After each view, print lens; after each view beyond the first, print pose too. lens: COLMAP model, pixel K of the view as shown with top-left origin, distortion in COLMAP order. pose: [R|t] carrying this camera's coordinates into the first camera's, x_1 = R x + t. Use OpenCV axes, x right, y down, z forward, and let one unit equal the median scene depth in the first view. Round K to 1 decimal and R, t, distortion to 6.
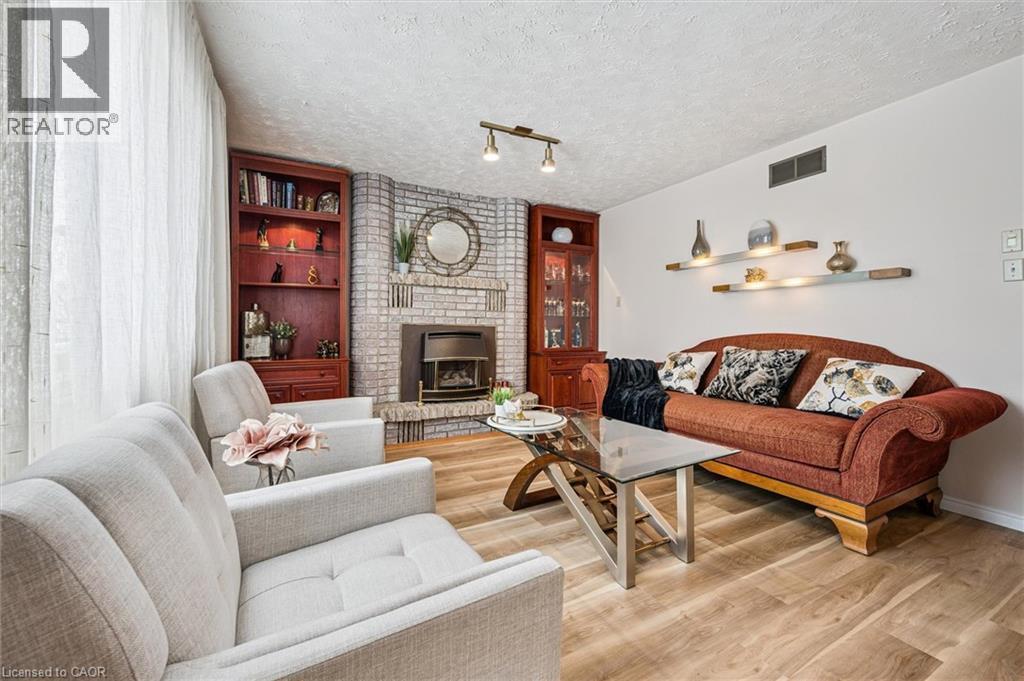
lens RADIAL K [[410.2, 0, 510.9], [0, 410.2, 322.9], [0, 0, 1]] dist [-0.001489, -0.000198]
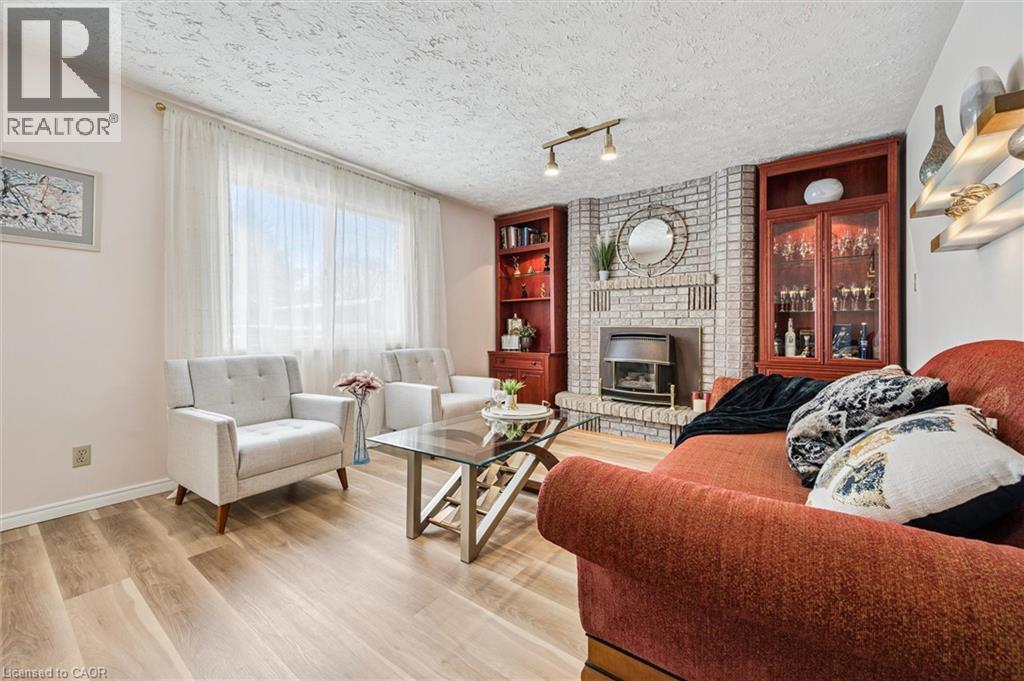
lens RADIAL K [[406.5, 0, 510.6], [0, 406.5, 329.9], [0, 0, 1]] dist [-0.003545, -0.000566]
pose [[0.428656, -0.001741, -0.903466, 0.628981], [0.011717, 0.999925, 0.003633, 0.006052], [0.903392, -0.012143, 0.428644, 0.310185]]
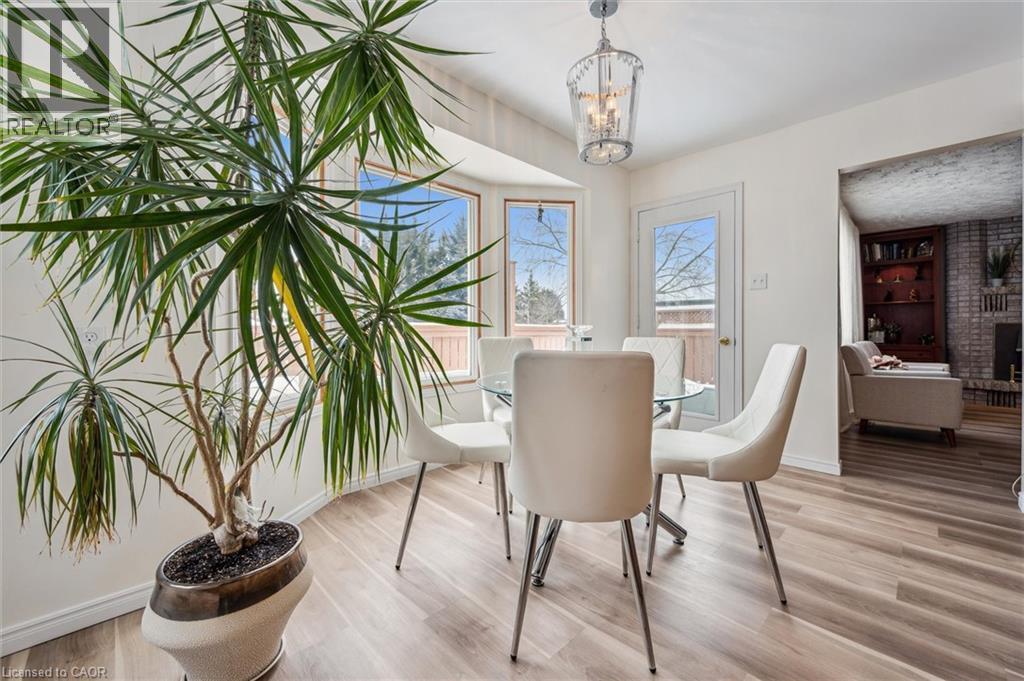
lens RADIAL K [[406.5, 0, 510.6], [0, 406.5, 329.9], [0, 0, 1]] dist [-0.003545, -0.000566]
pose [[0.287228, -0.005747, -0.957845, 0.568938], [0.017153, 0.999853, -0.000855, -0.002010], [0.957709, -0.016185, 0.287284, -0.952653]]
